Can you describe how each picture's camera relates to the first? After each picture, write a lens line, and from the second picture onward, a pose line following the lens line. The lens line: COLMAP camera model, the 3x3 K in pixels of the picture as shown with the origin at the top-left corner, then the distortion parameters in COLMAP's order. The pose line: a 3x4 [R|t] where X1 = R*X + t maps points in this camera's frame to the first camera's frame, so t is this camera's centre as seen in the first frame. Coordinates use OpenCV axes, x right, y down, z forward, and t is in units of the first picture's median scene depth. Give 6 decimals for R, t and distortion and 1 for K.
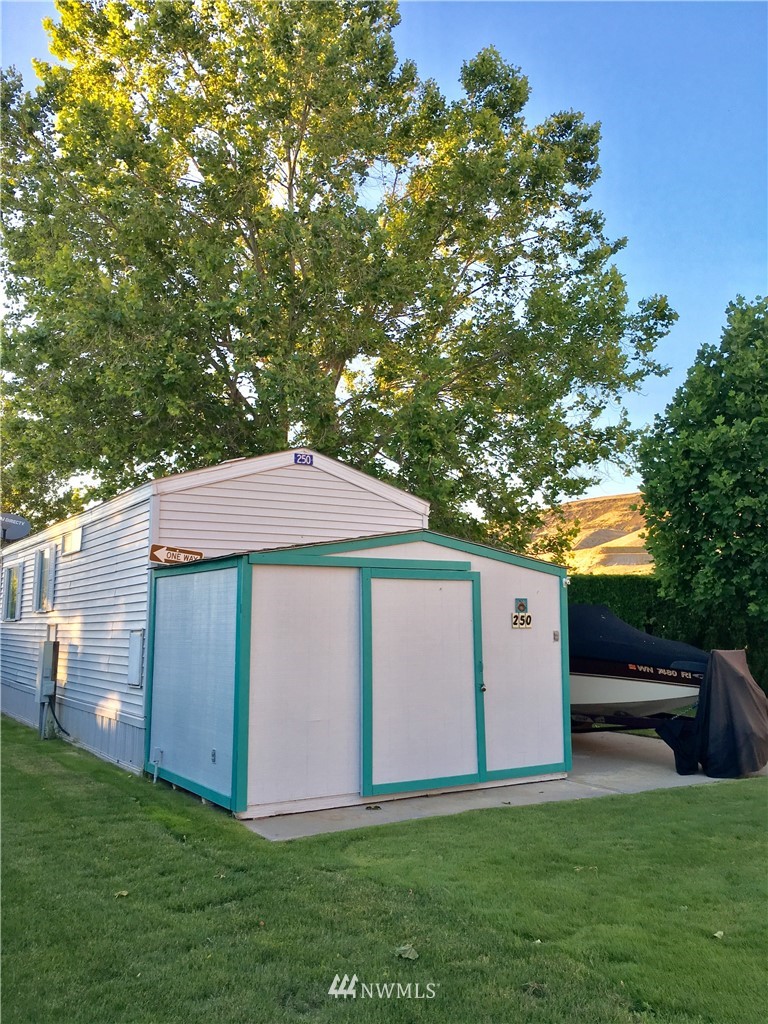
lens RADIAL K [[866.2, 0, 384.0], [0, 866.2, 512.0], [0, 0, 1]] dist [0.088092, -0.081460]
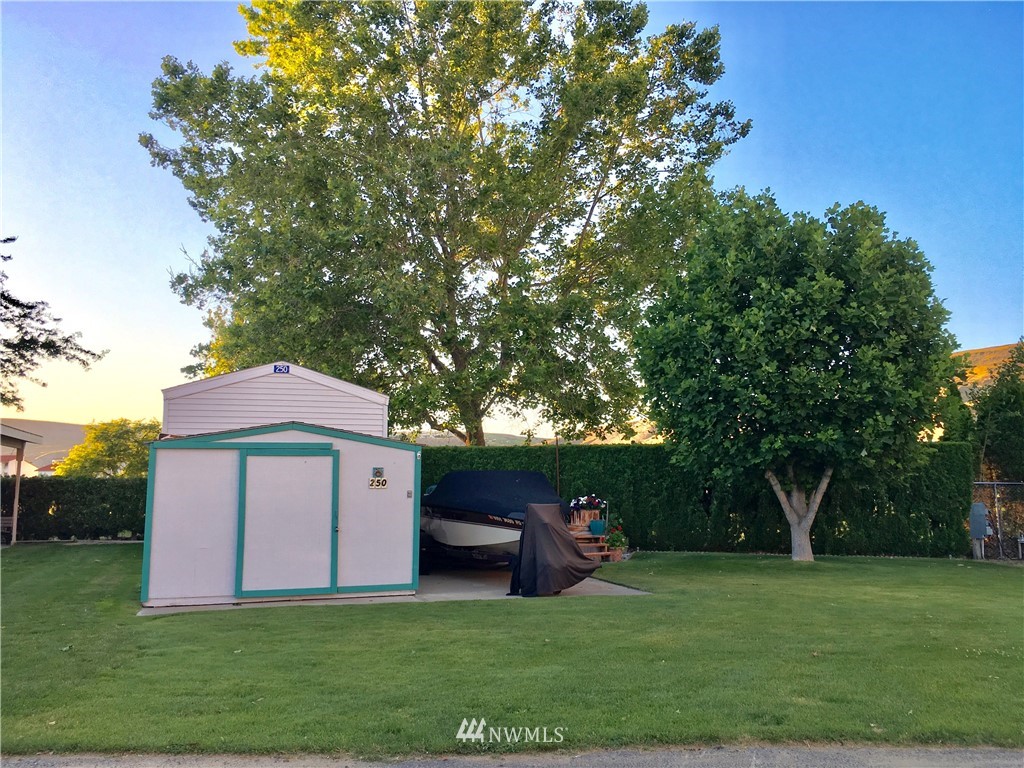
lens RADIAL K [[866.2, 0, 508.2], [0, 866.2, 379.3], [0, 0, 1]] dist [0.088092, -0.081460]
pose [[0.970486, -0.031391, -0.239104, 0.685686], [0.031582, 0.999497, -0.003033, -0.032446], [0.239079, -0.004608, 0.970989, -0.315940]]
